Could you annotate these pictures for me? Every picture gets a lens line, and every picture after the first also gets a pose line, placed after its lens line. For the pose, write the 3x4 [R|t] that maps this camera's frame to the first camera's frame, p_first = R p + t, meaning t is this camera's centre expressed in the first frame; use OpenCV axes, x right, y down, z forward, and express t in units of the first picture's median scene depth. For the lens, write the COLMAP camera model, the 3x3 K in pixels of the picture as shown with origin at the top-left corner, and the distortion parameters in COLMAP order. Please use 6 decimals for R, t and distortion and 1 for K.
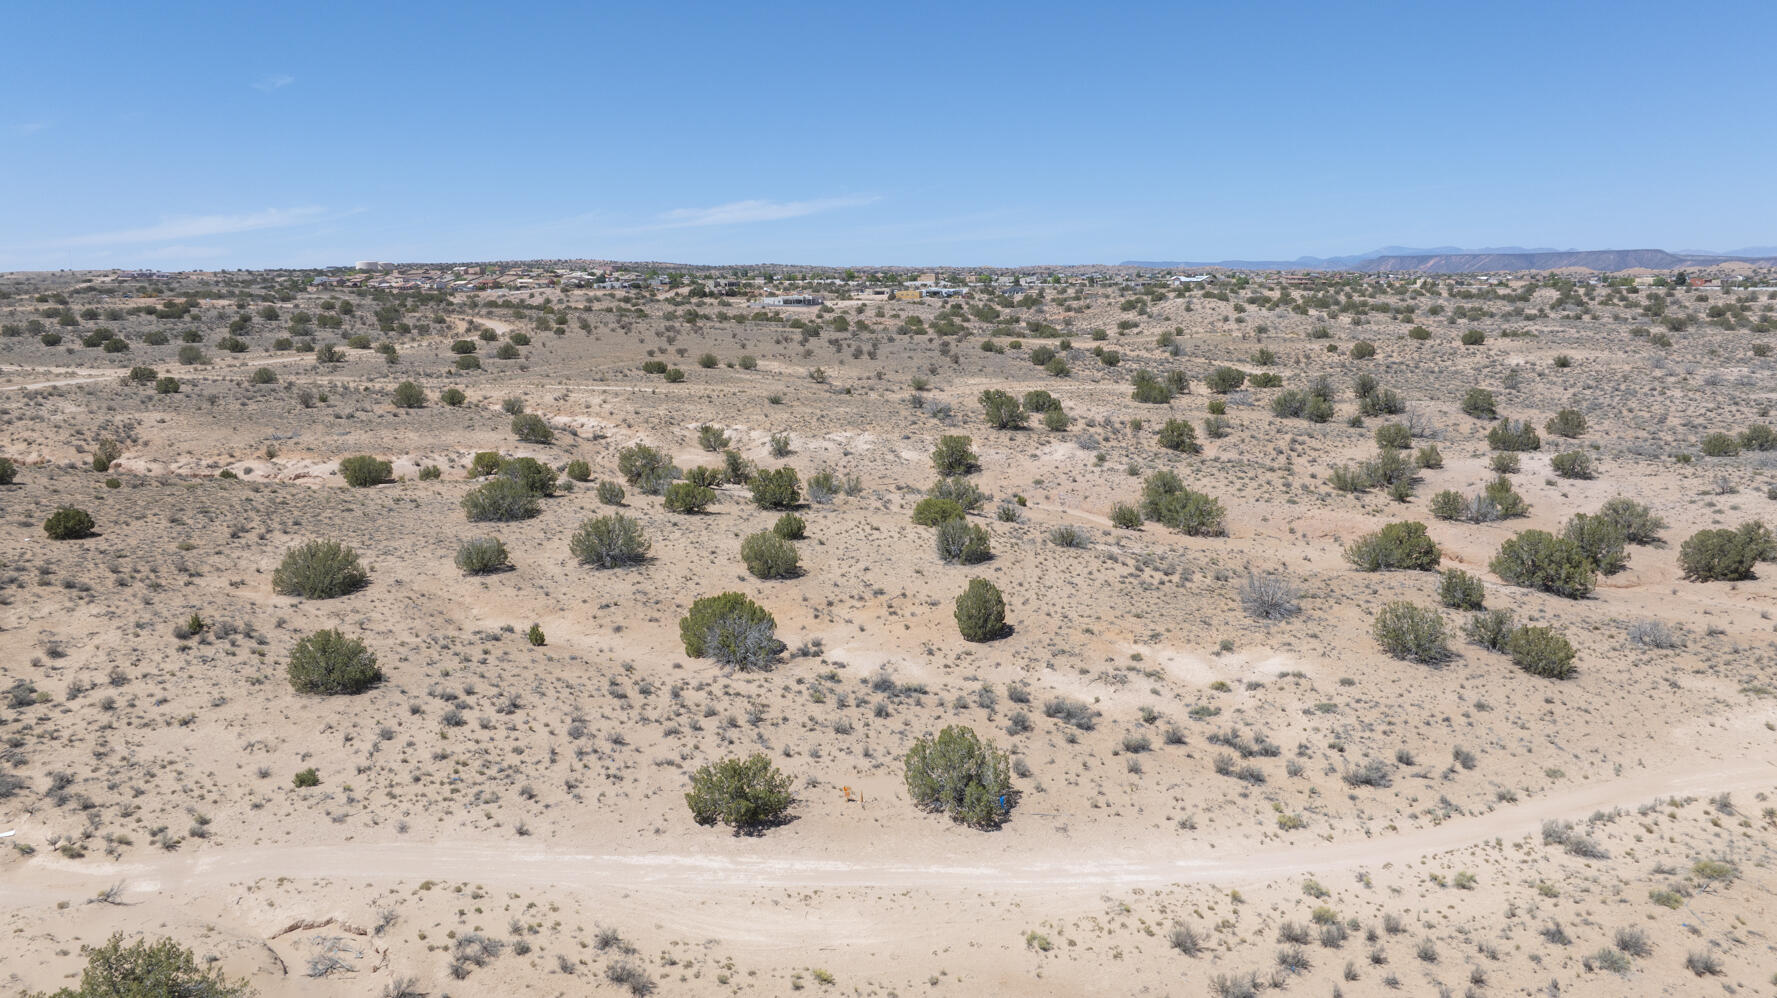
lens RADIAL K [[1249.4, 0, 894.8], [0, 1249.4, 500.3], [0, 0, 1]] dist [-0.048742, 0.054368]
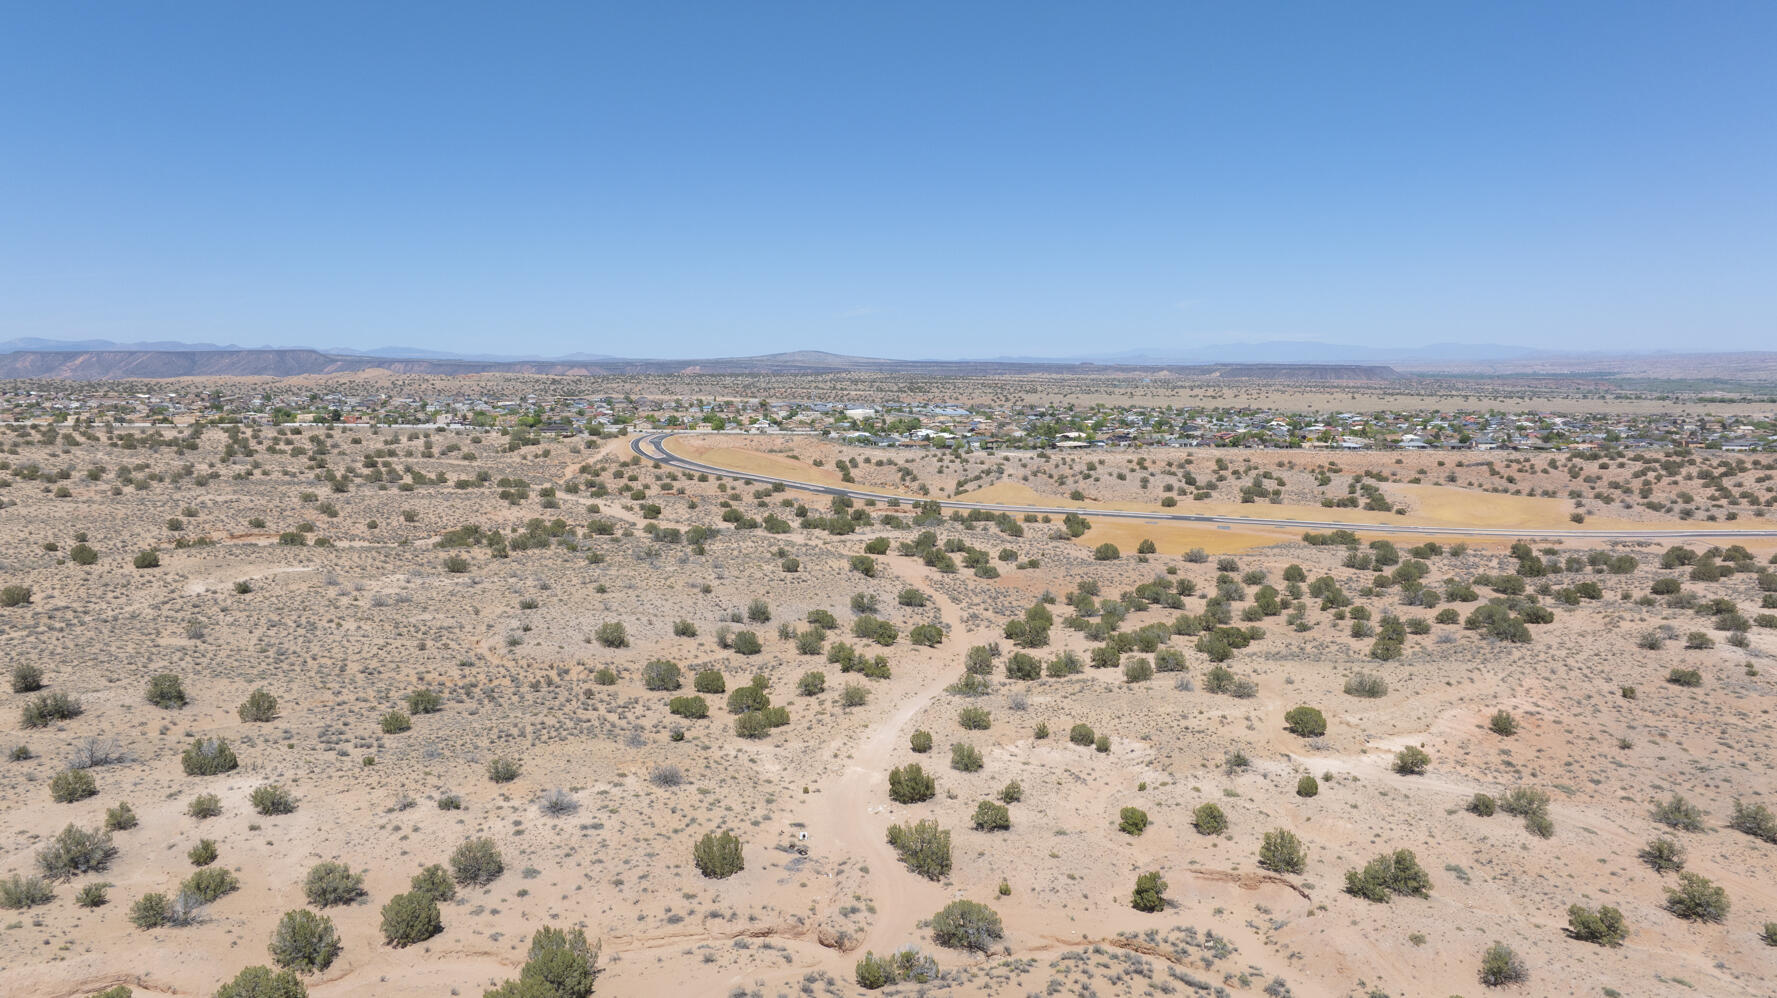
lens RADIAL K [[1249.4, 0, 894.8], [0, 1249.4, 500.3], [0, 0, 1]] dist [-0.048742, 0.054368]
pose [[0.555594, -0.082103, 0.827390, 0.002433], [0.136051, 0.990677, 0.006948, -0.234572], [-0.820247, 0.108707, 0.561584, -0.038420]]
